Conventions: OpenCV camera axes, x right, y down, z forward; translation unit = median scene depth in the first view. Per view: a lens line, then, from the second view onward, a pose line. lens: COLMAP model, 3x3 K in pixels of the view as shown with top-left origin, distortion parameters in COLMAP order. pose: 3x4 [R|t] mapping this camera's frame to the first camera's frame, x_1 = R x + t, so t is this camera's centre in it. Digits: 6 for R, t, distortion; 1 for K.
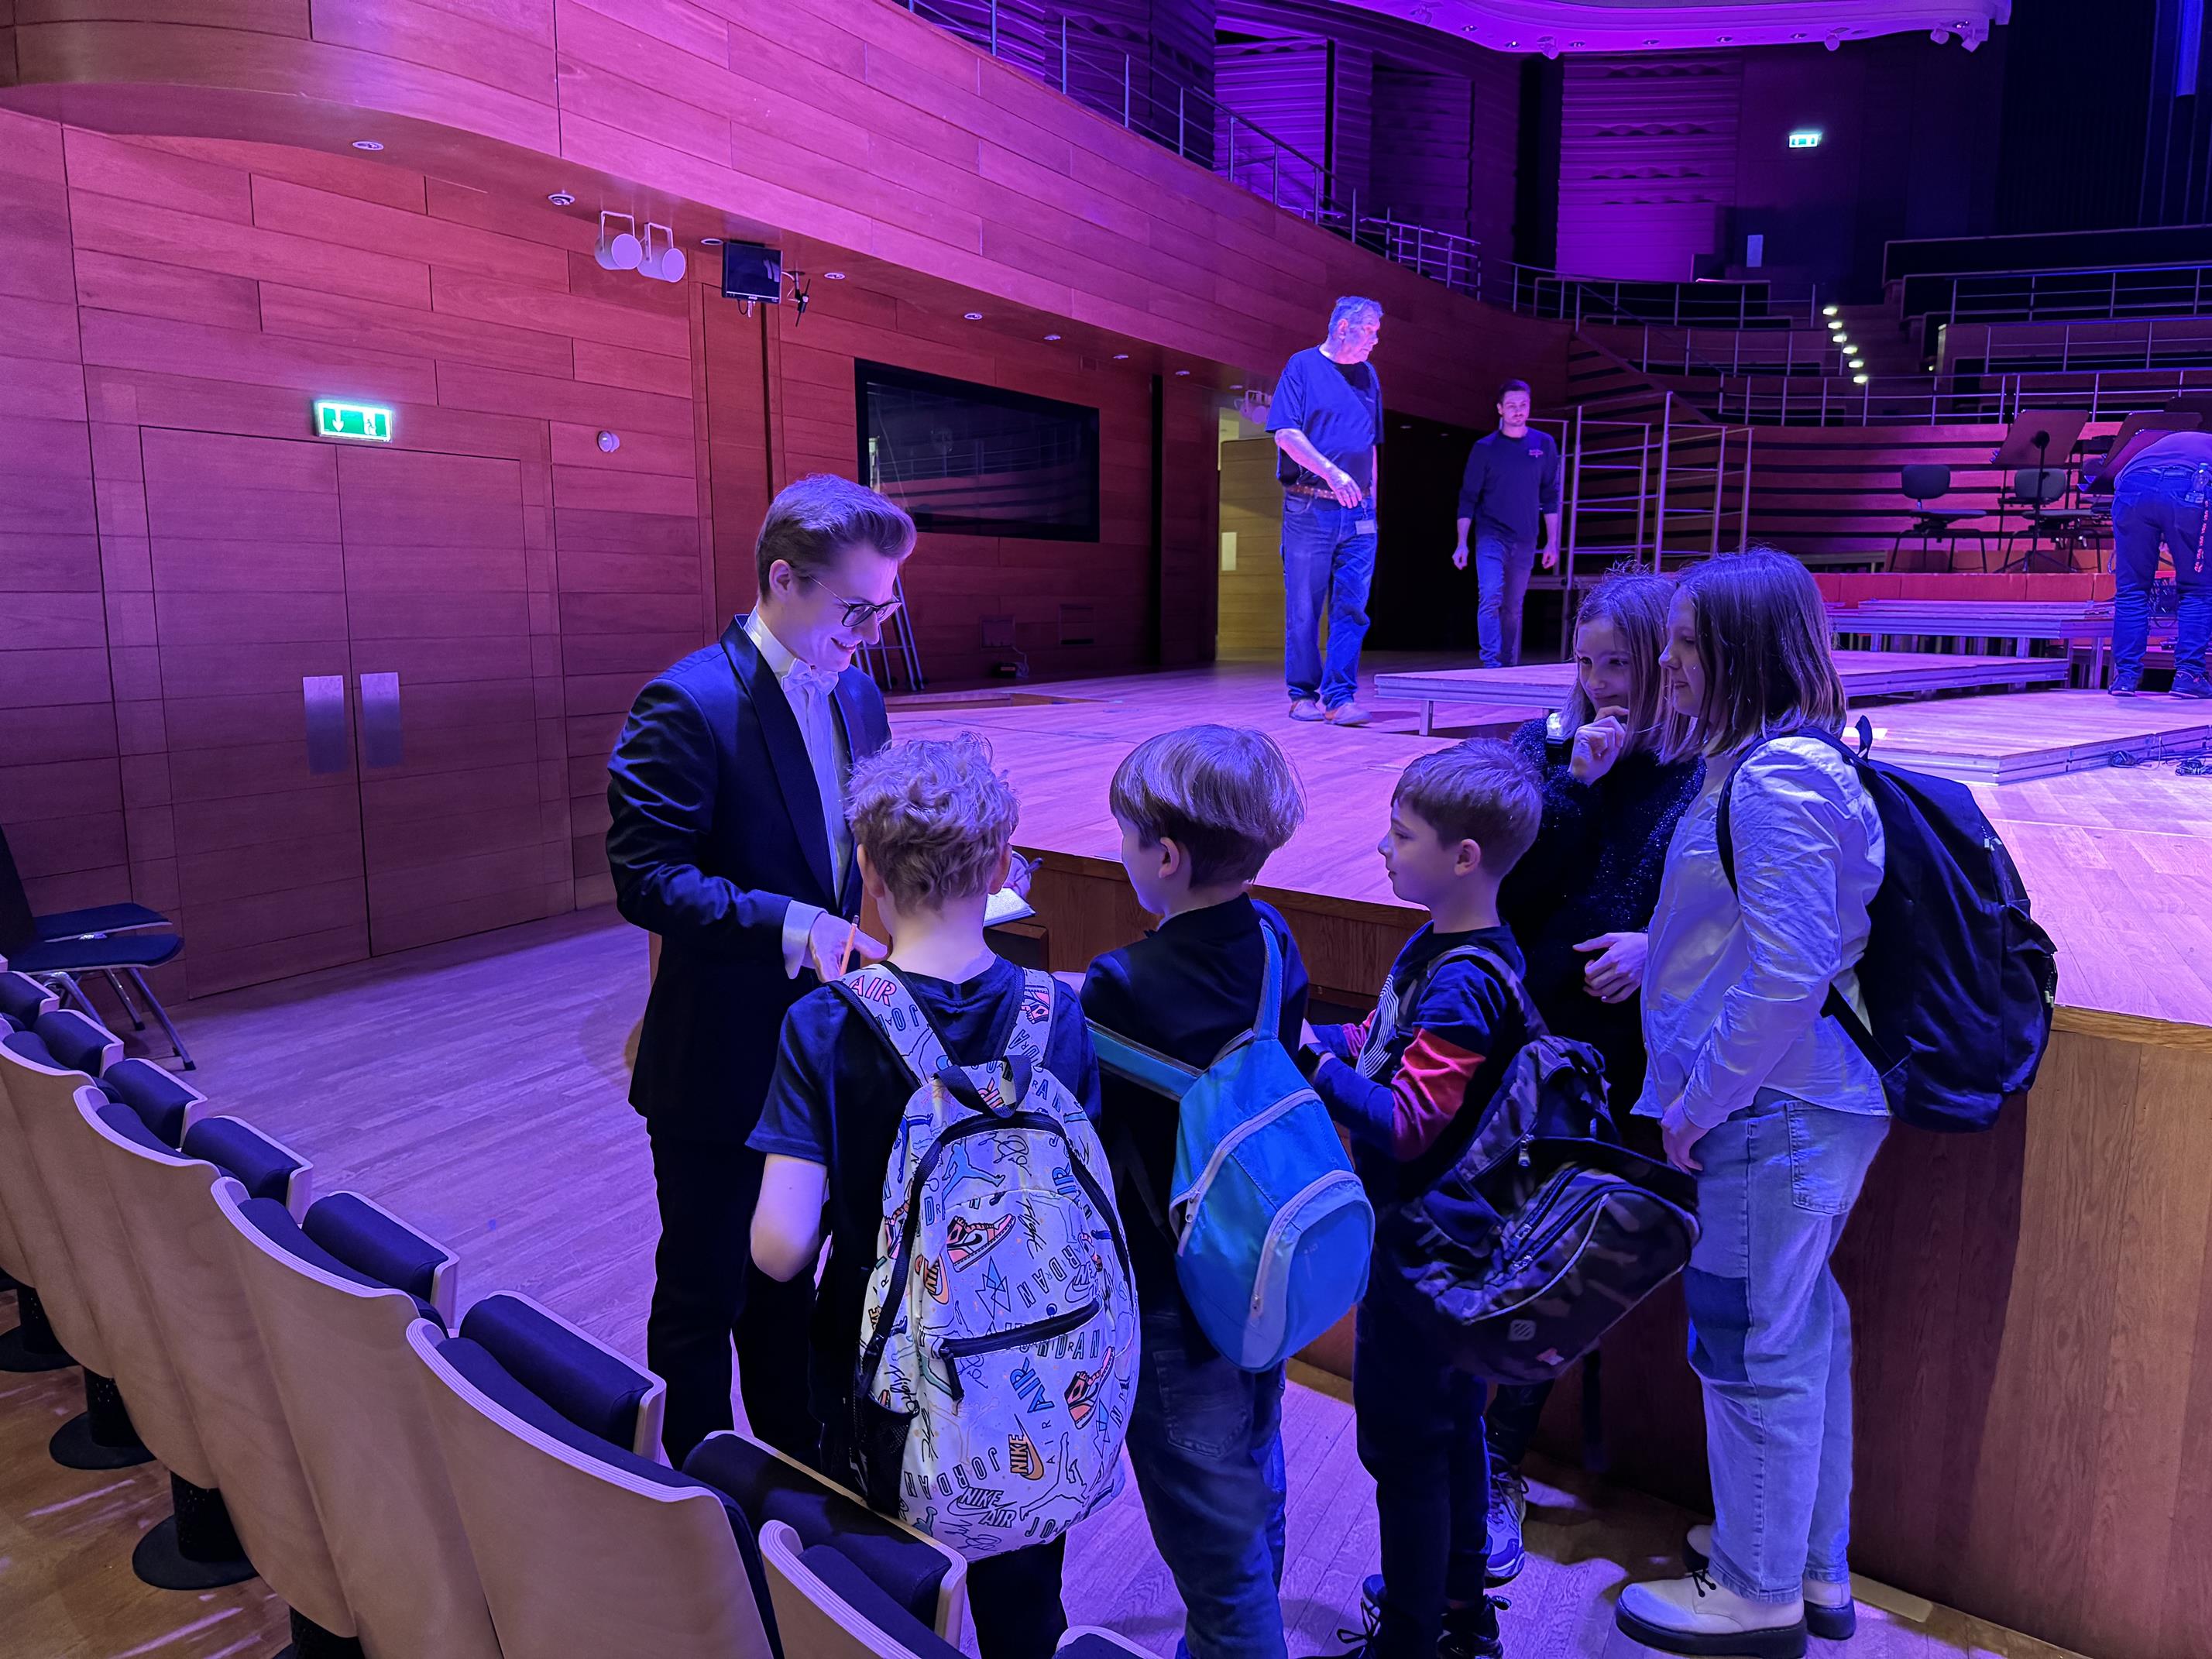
lens RADIAL K [[1602.4, 0, 1111.5], [0, 1602.4, 821.3], [0, 0, 1]] dist [-0.002173, 0.003950]
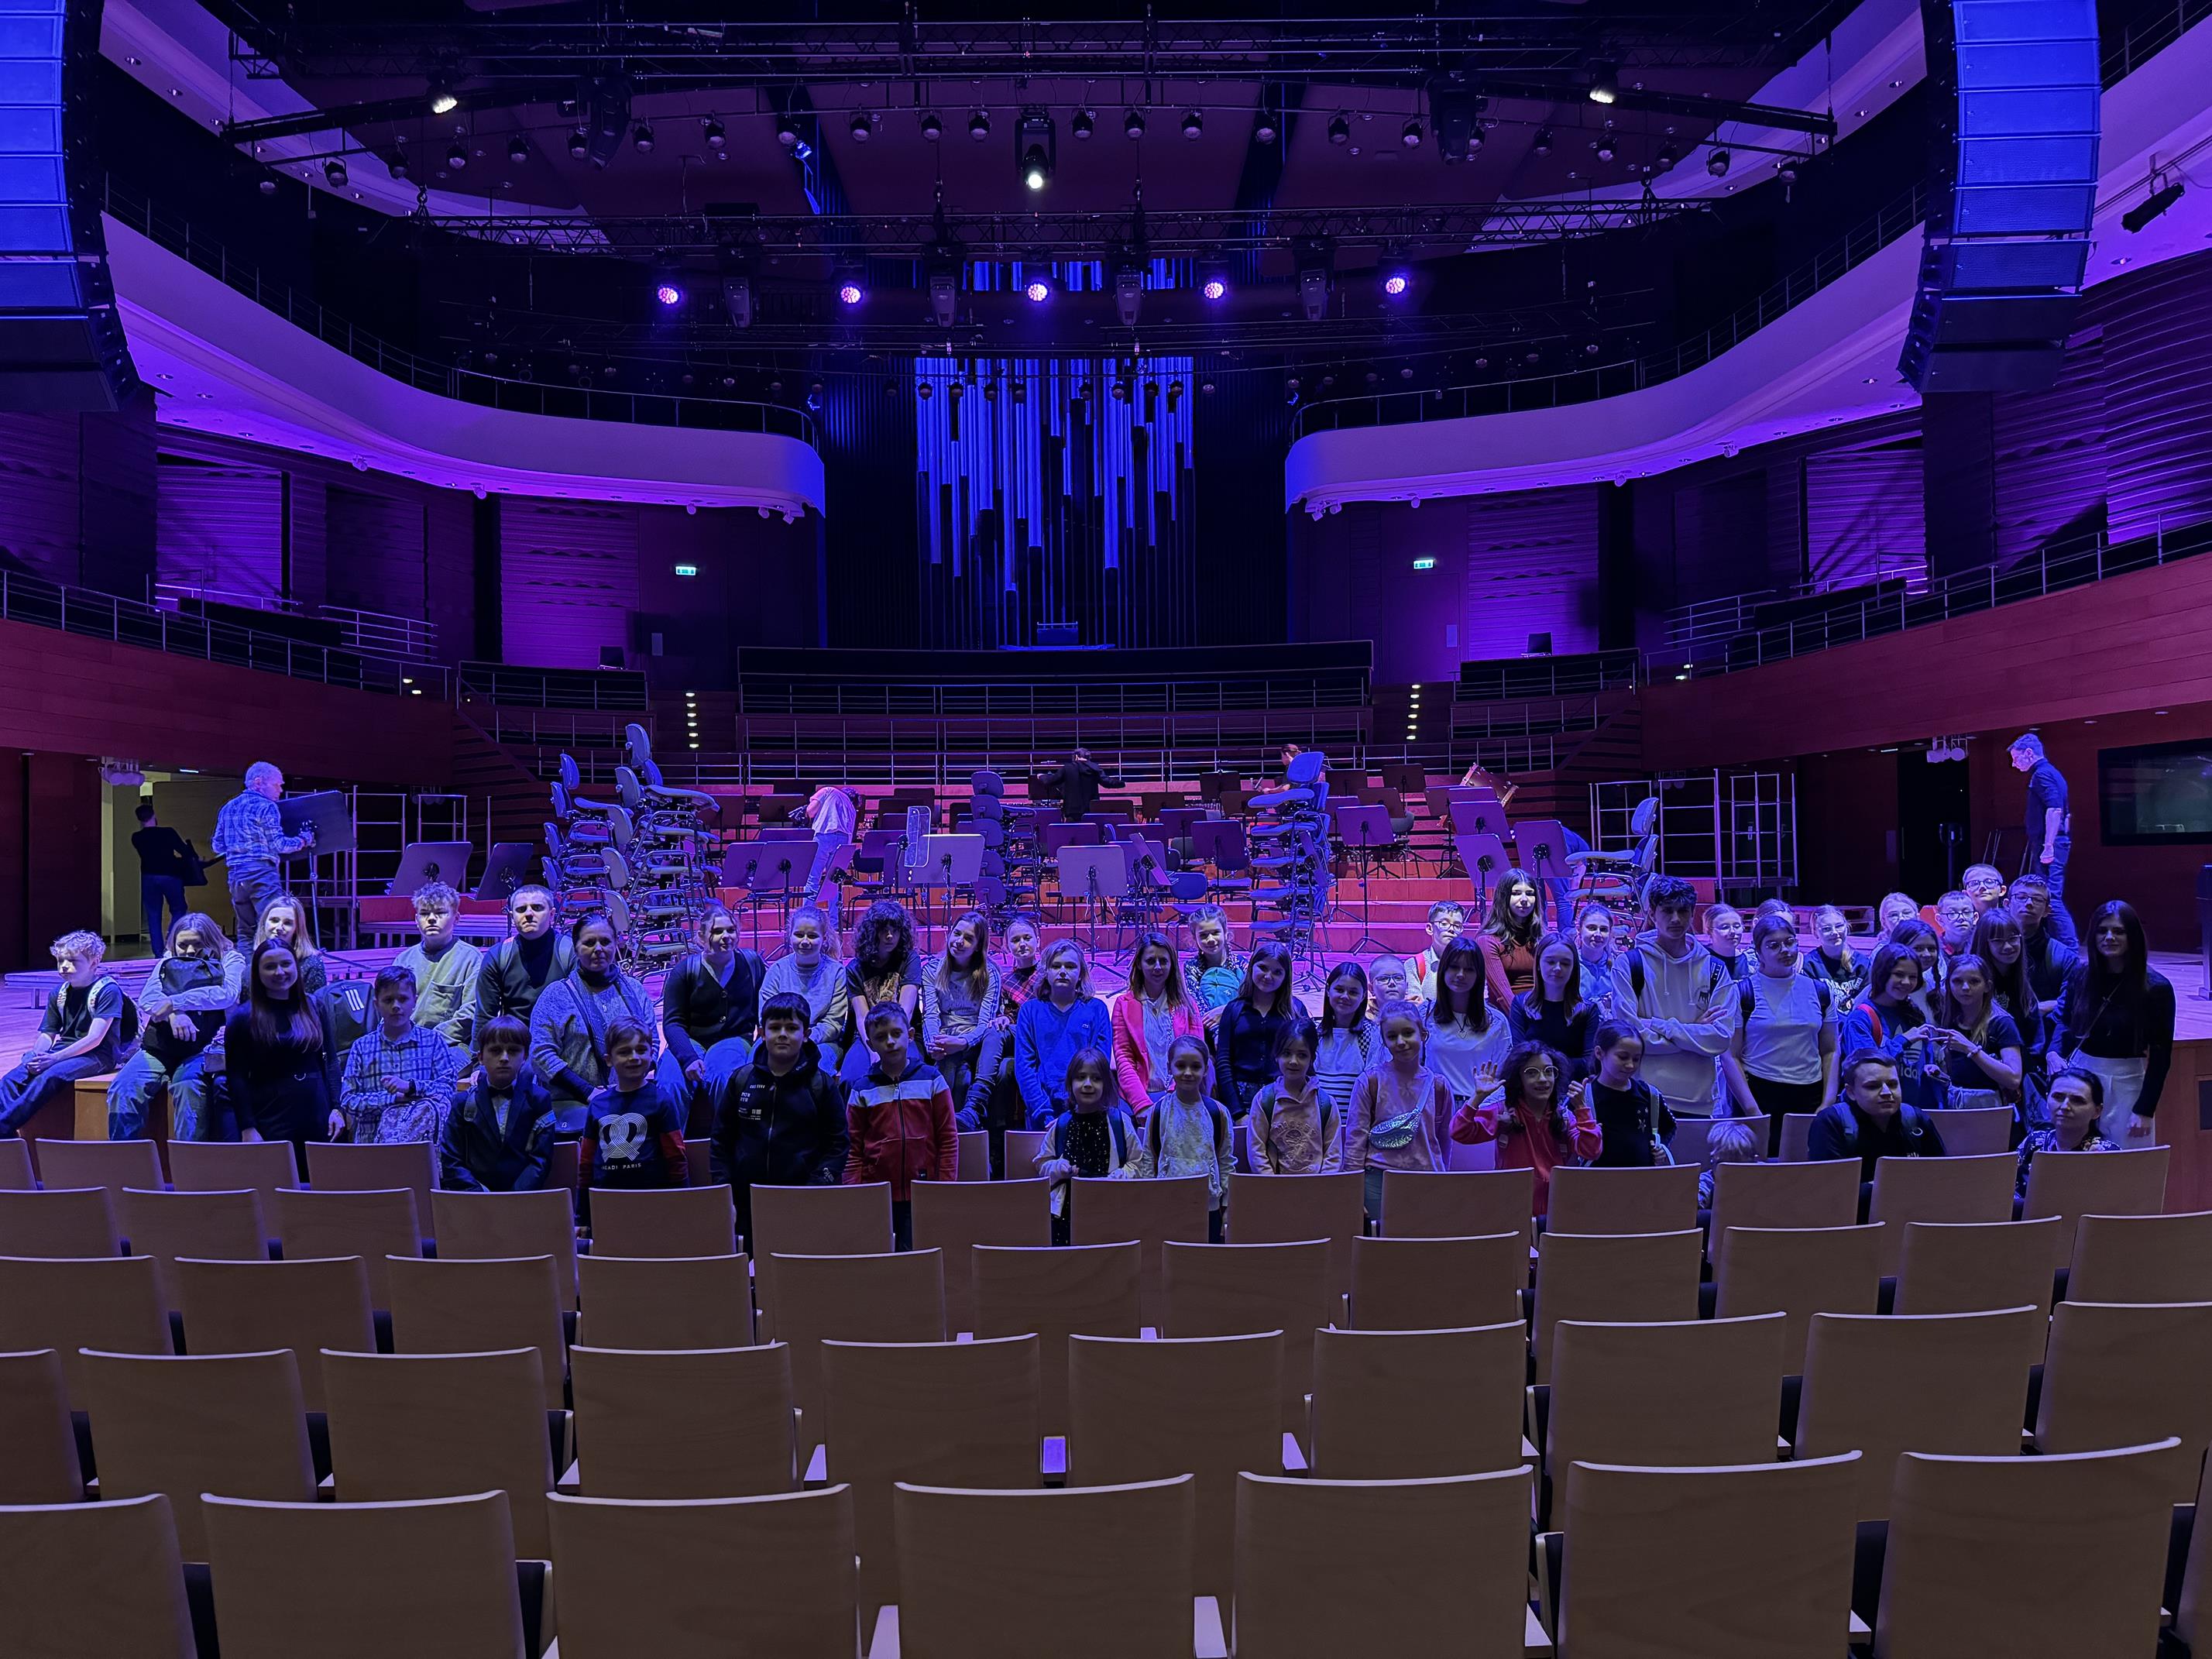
lens RADIAL K [[1515.5, 0, 1073.4], [0, 1515.5, 852.2], [0, 0, 1]] dist [0.078255, -0.116392]
pose [[0.888678, -0.001889, 0.458528, 0.361241], [0.073936, 0.987496, -0.139228, 0.090015], [-0.452532, 0.157630, 0.877706, -0.876715]]
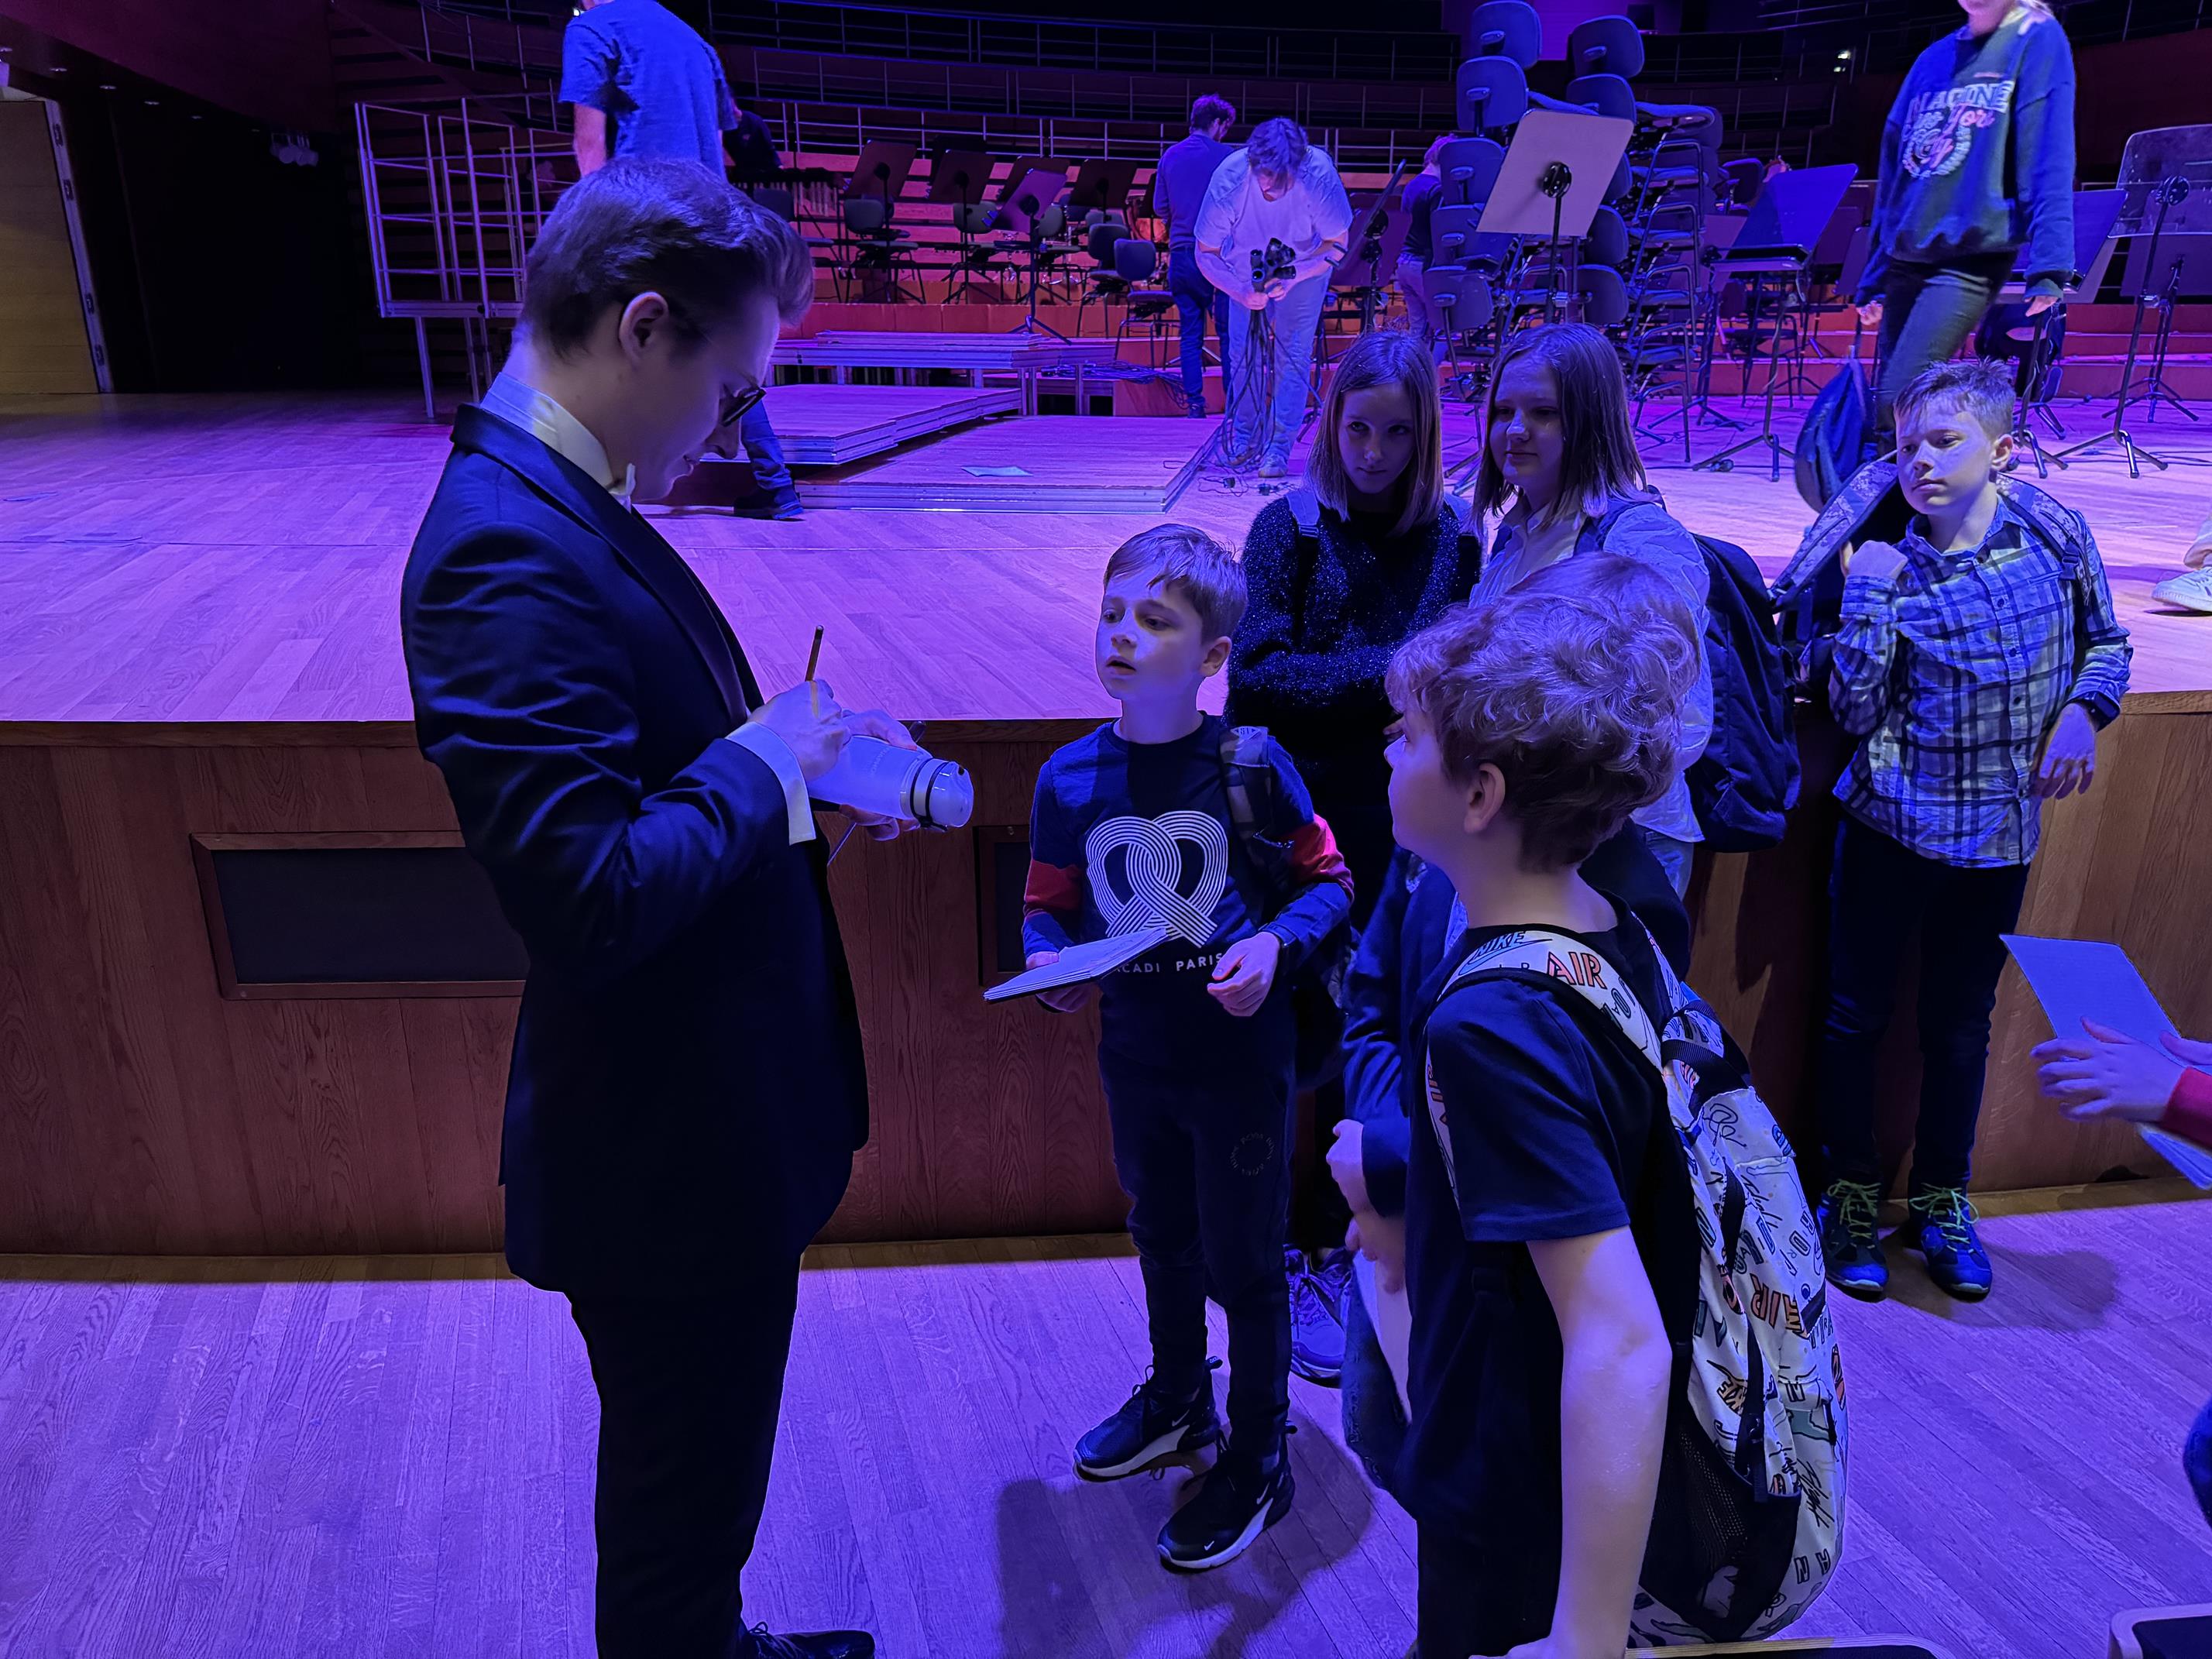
lens RADIAL K [[1608.9, 0, 1106.0], [0, 1608.9, 829.5], [0, 0, 1]] dist [0.000371, 0.001596]
pose [[0.738100, -0.197150, 0.645245, -0.113716], [0.086666, 0.976137, 0.199114, -0.017465], [-0.669102, -0.091045, 0.737572, 0.095223]]
